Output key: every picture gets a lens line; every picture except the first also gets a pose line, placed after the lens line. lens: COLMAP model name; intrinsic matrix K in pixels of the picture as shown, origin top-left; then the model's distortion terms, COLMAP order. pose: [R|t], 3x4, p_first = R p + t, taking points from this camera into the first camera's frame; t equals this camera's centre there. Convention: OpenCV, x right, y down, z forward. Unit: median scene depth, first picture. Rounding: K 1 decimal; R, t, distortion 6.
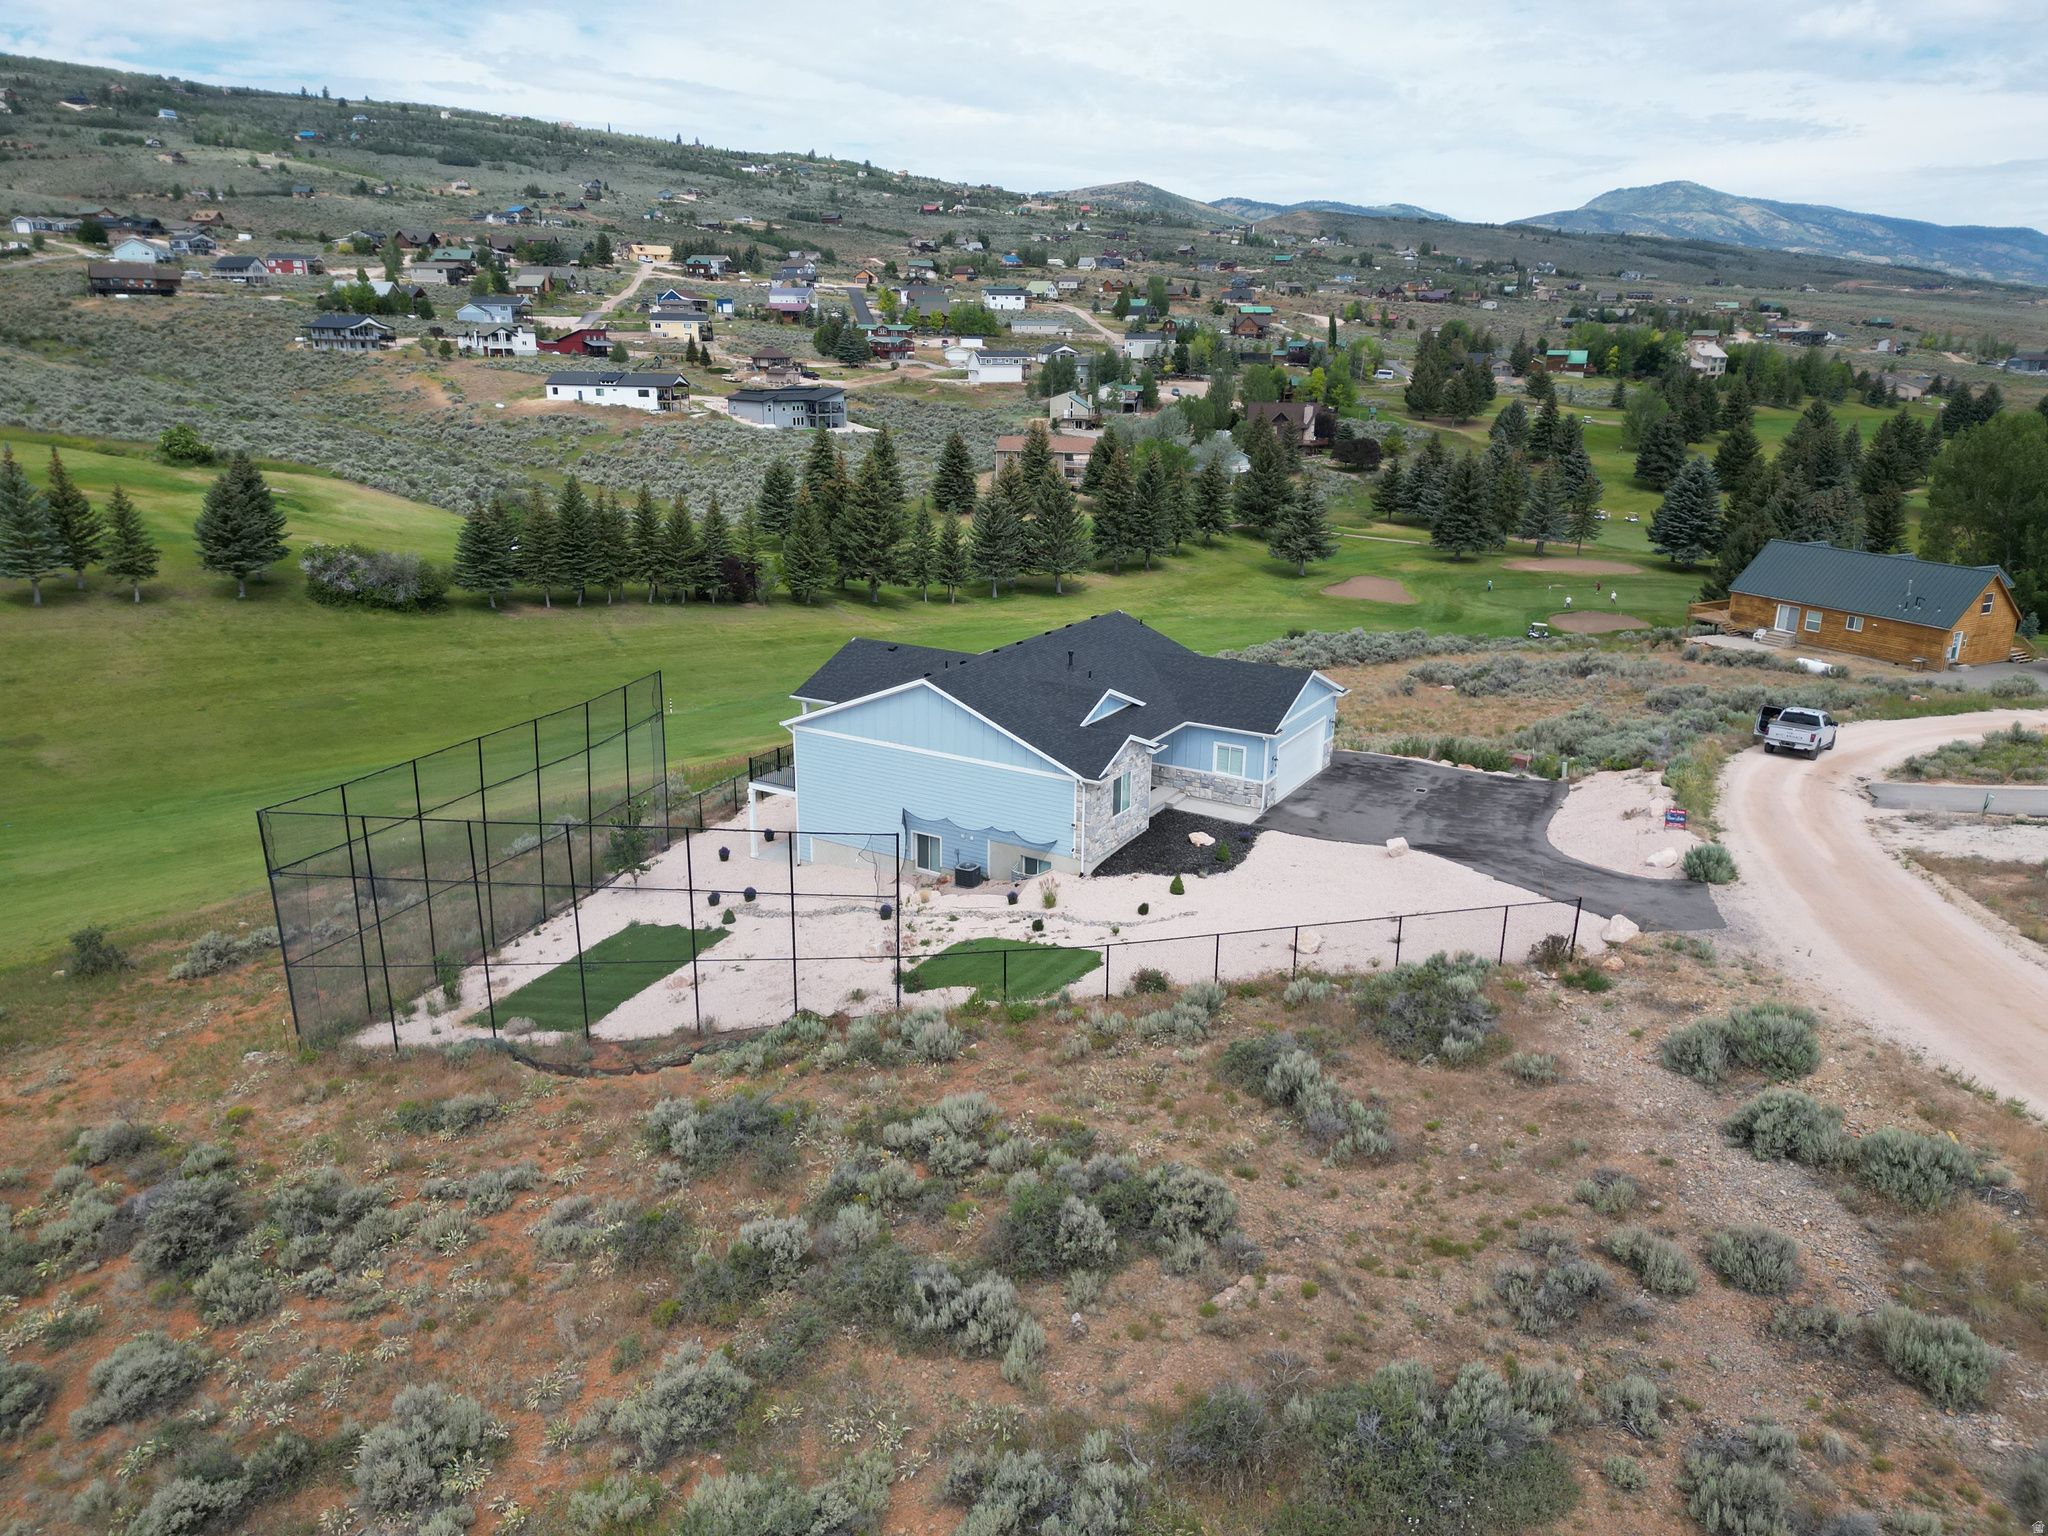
lens RADIAL K [[1425.3, 0, 1026.4], [0, 1425.3, 784.1], [0, 0, 1]] dist [0.070268, -0.060417]
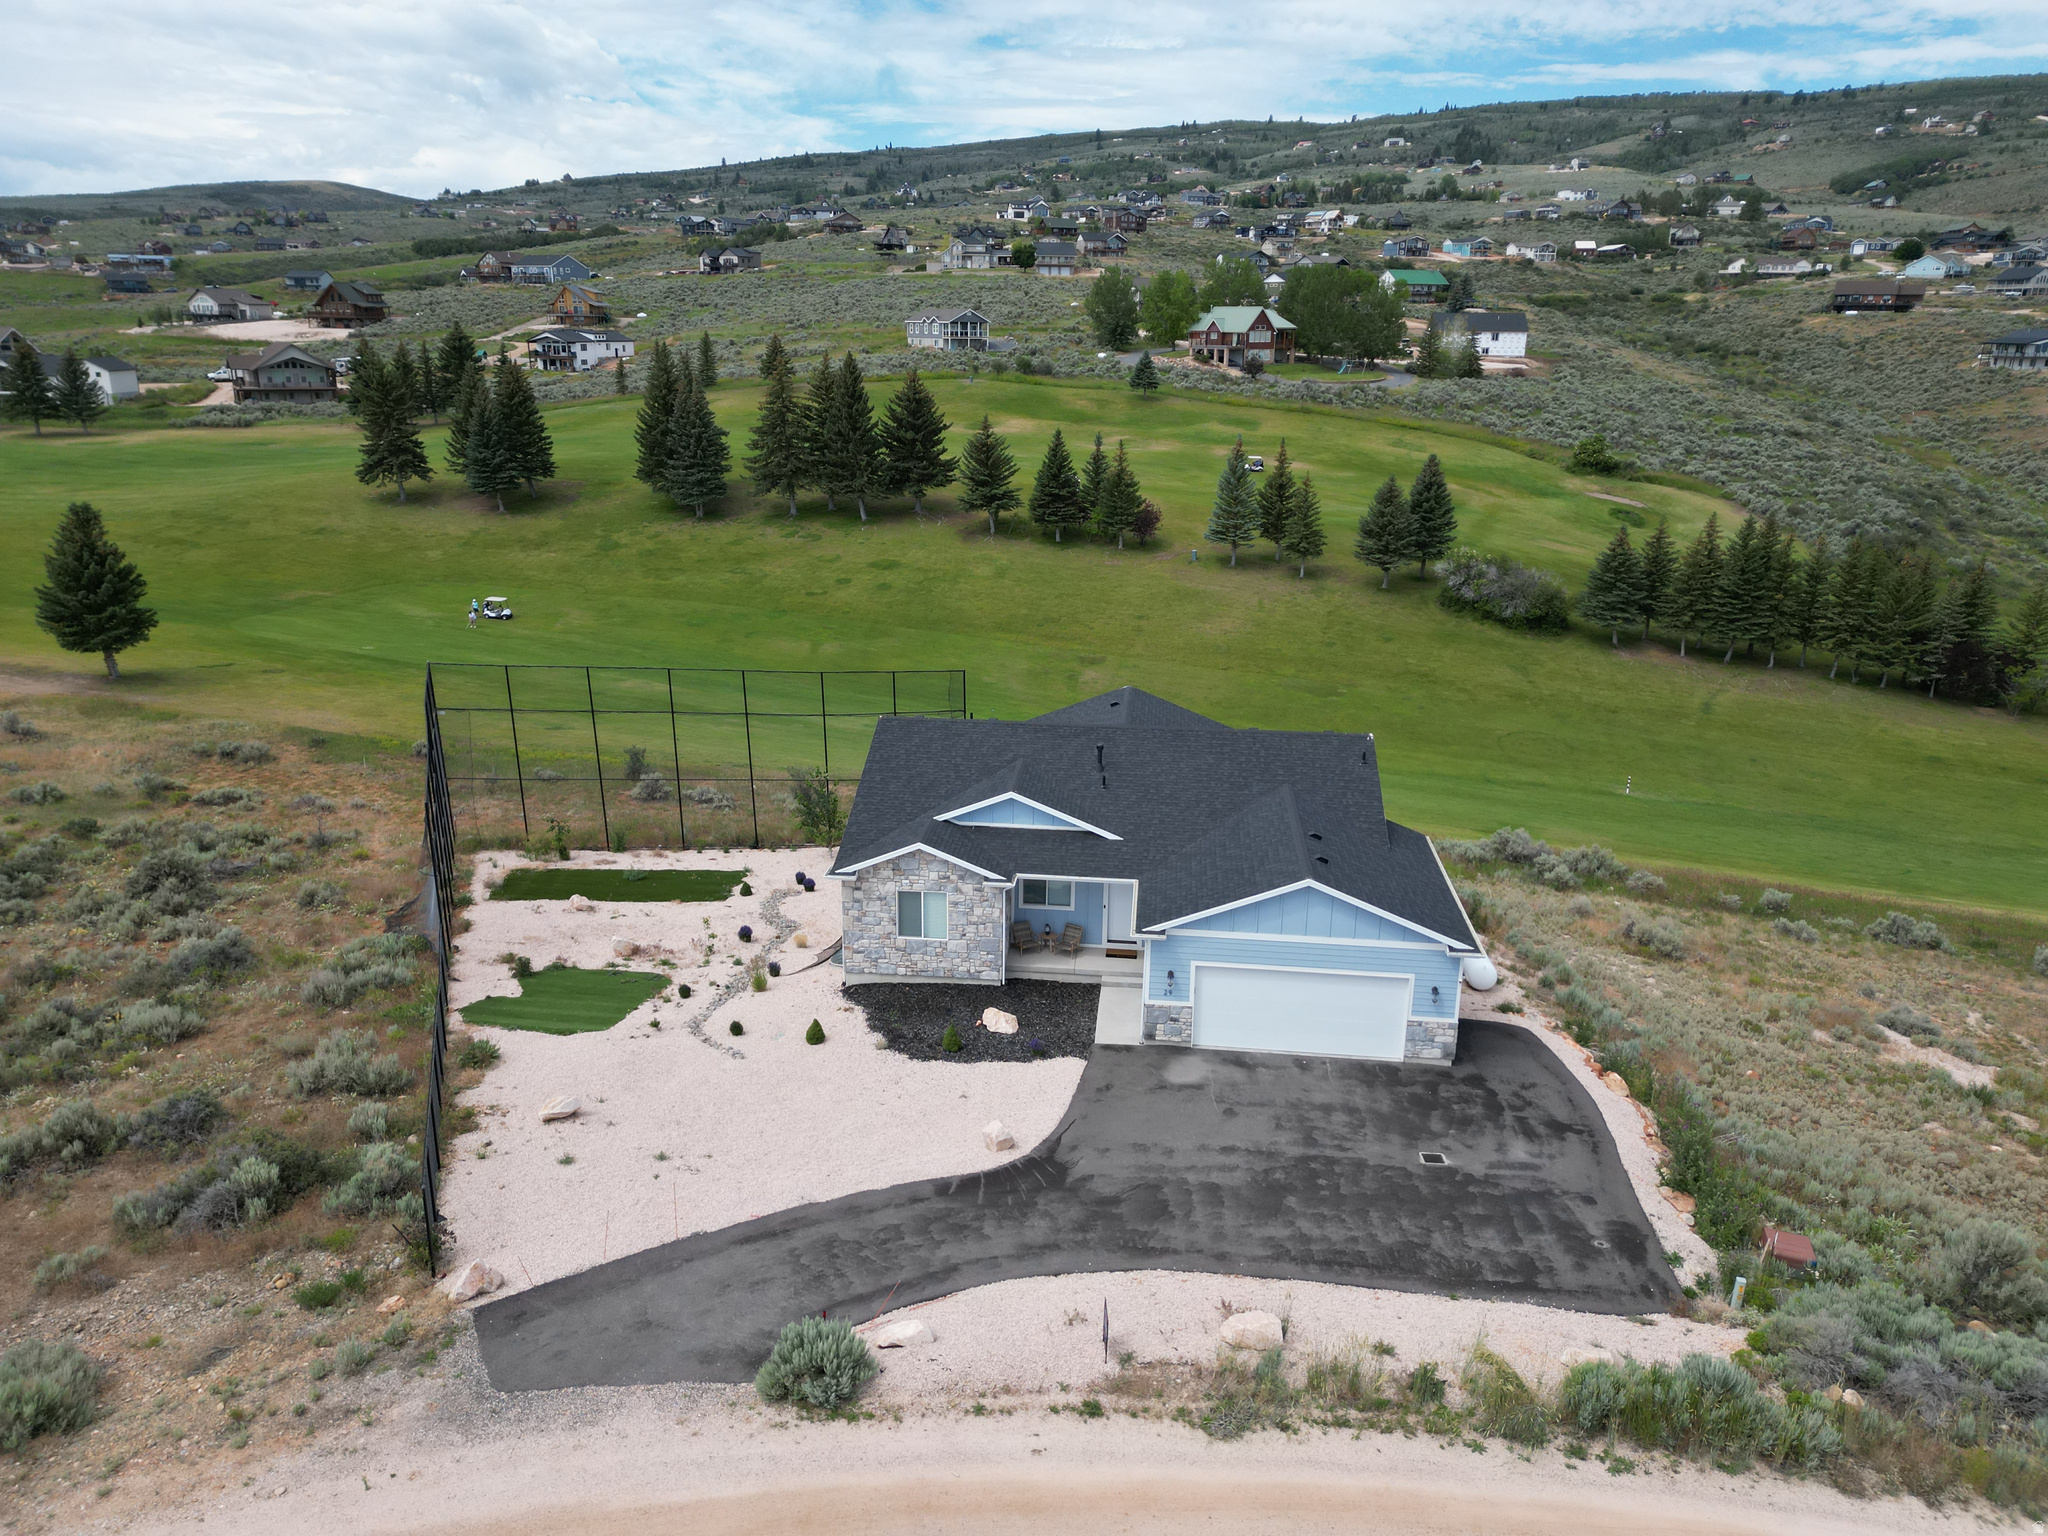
lens RADIAL K [[1425.3, 0, 1020.1], [0, 1425.3, 771.7], [0, 0, 1]] dist [0.070268, -0.060417]
pose [[0.416680, 0.267063, -0.868939, 0.112485], [-0.283545, 0.946367, 0.154892, -0.030756], [0.863701, 0.181843, 0.470057, 0.098678]]
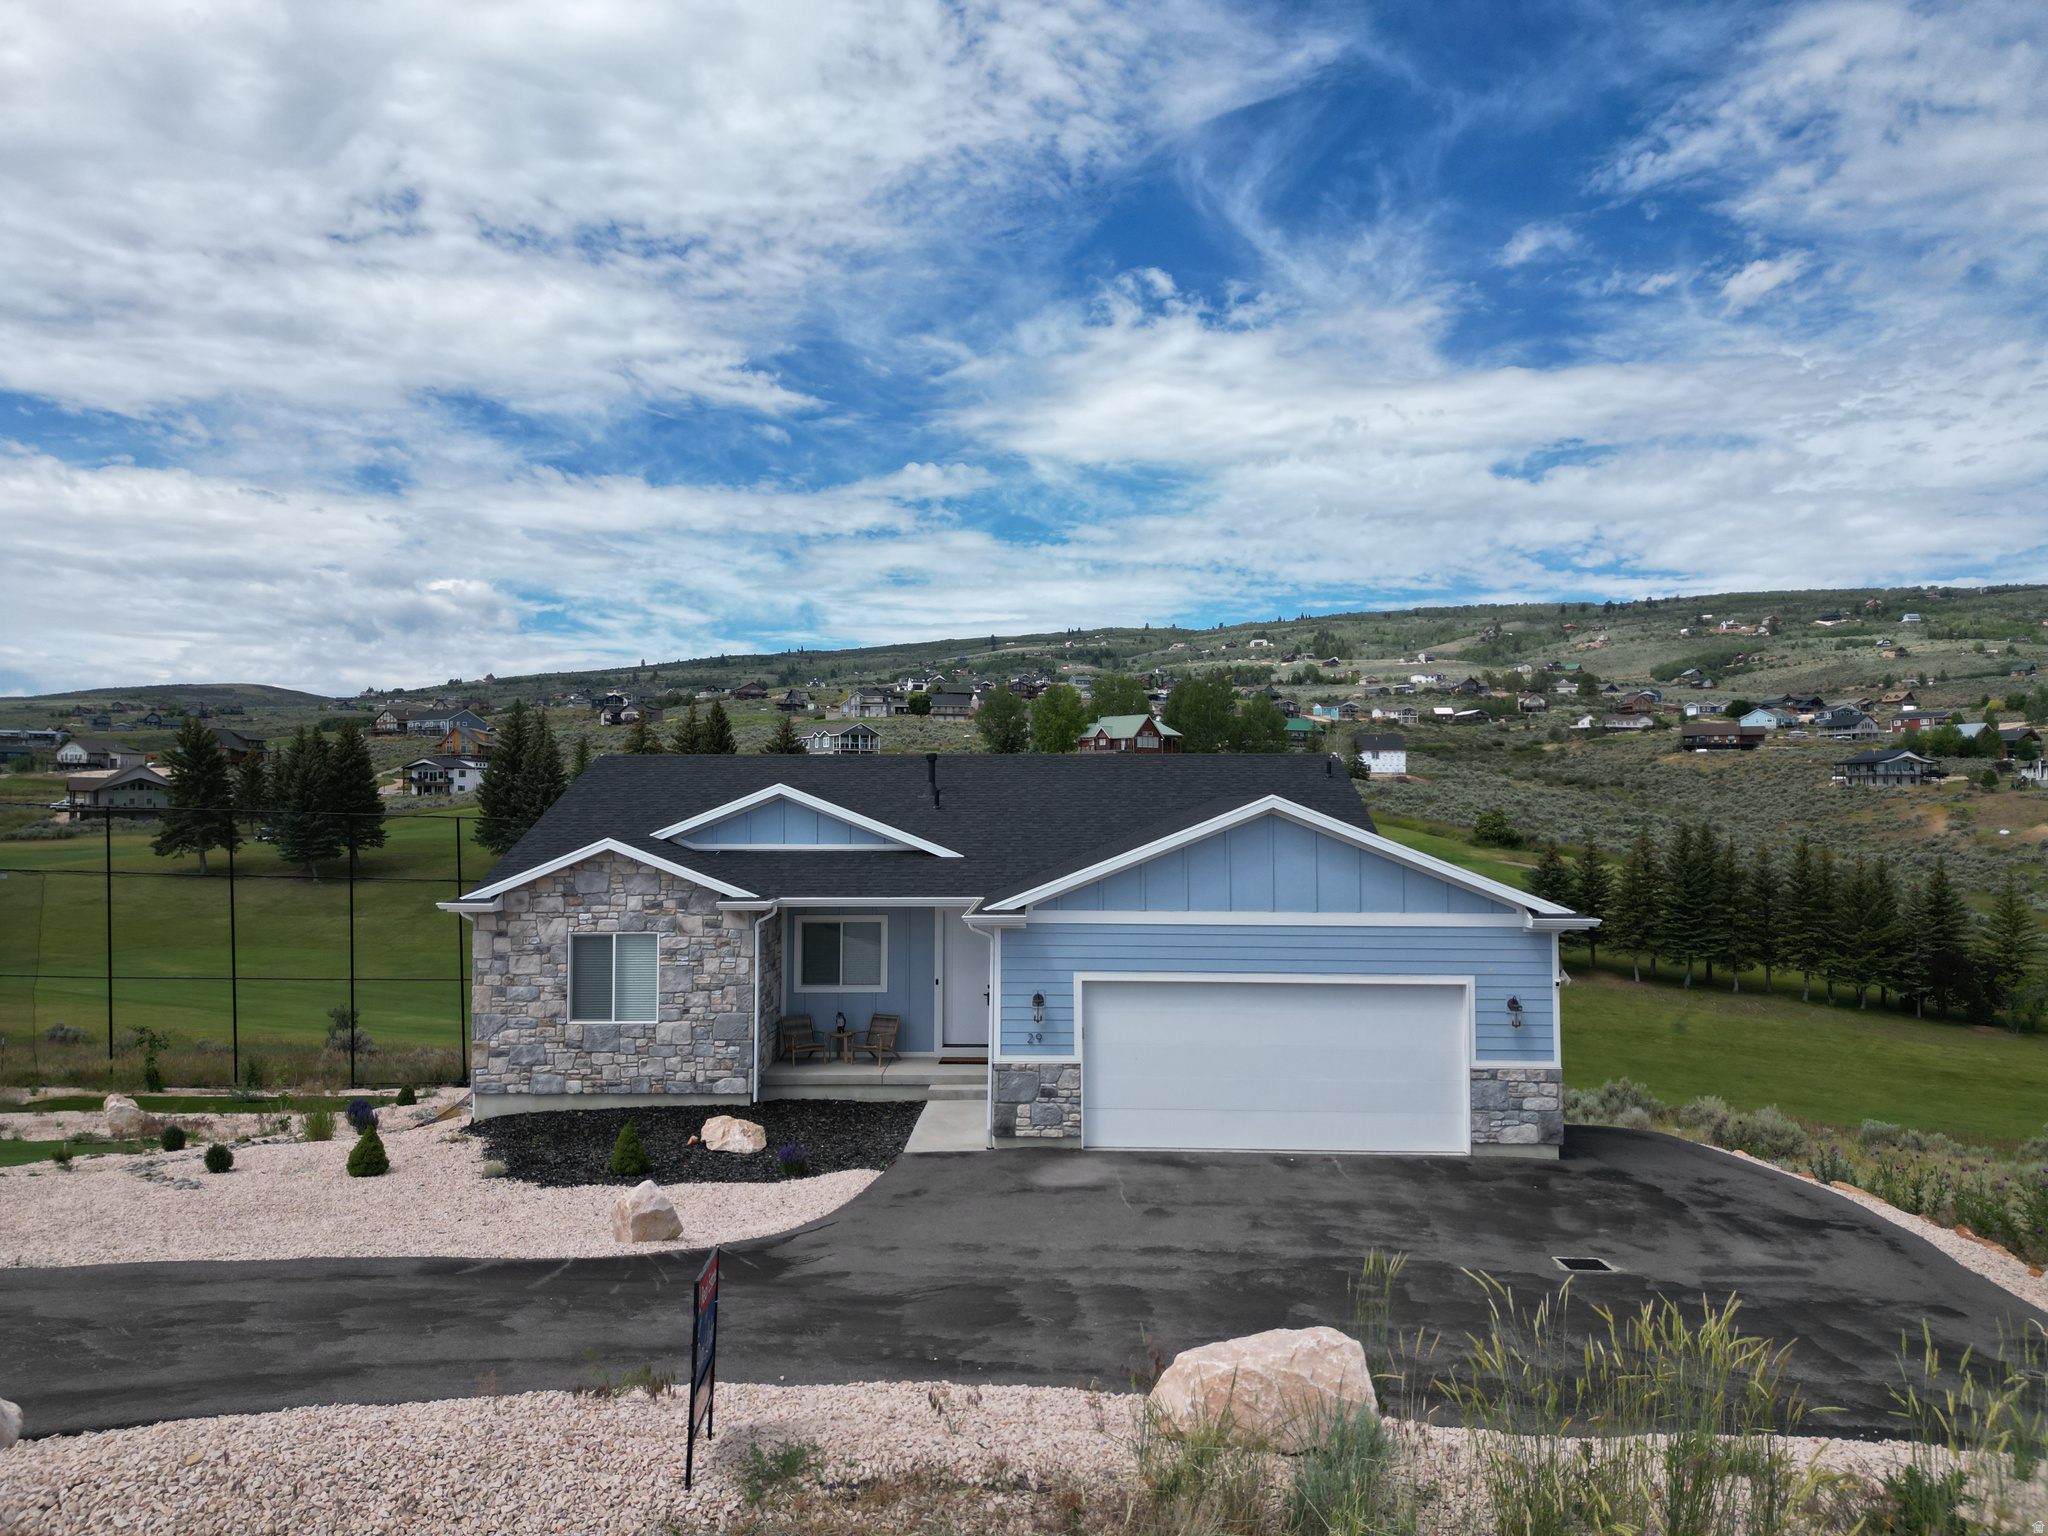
lens RADIAL K [[1425.3, 0, 1021.2], [0, 1425.3, 767.4], [0, 0, 1]] dist [0.070268, -0.060417]
pose [[0.477342, -0.035317, -0.878008, 0.079739], [-0.262656, 0.947776, -0.180920, -0.001192], [0.838545, 0.316974, 0.443137, 0.131994]]
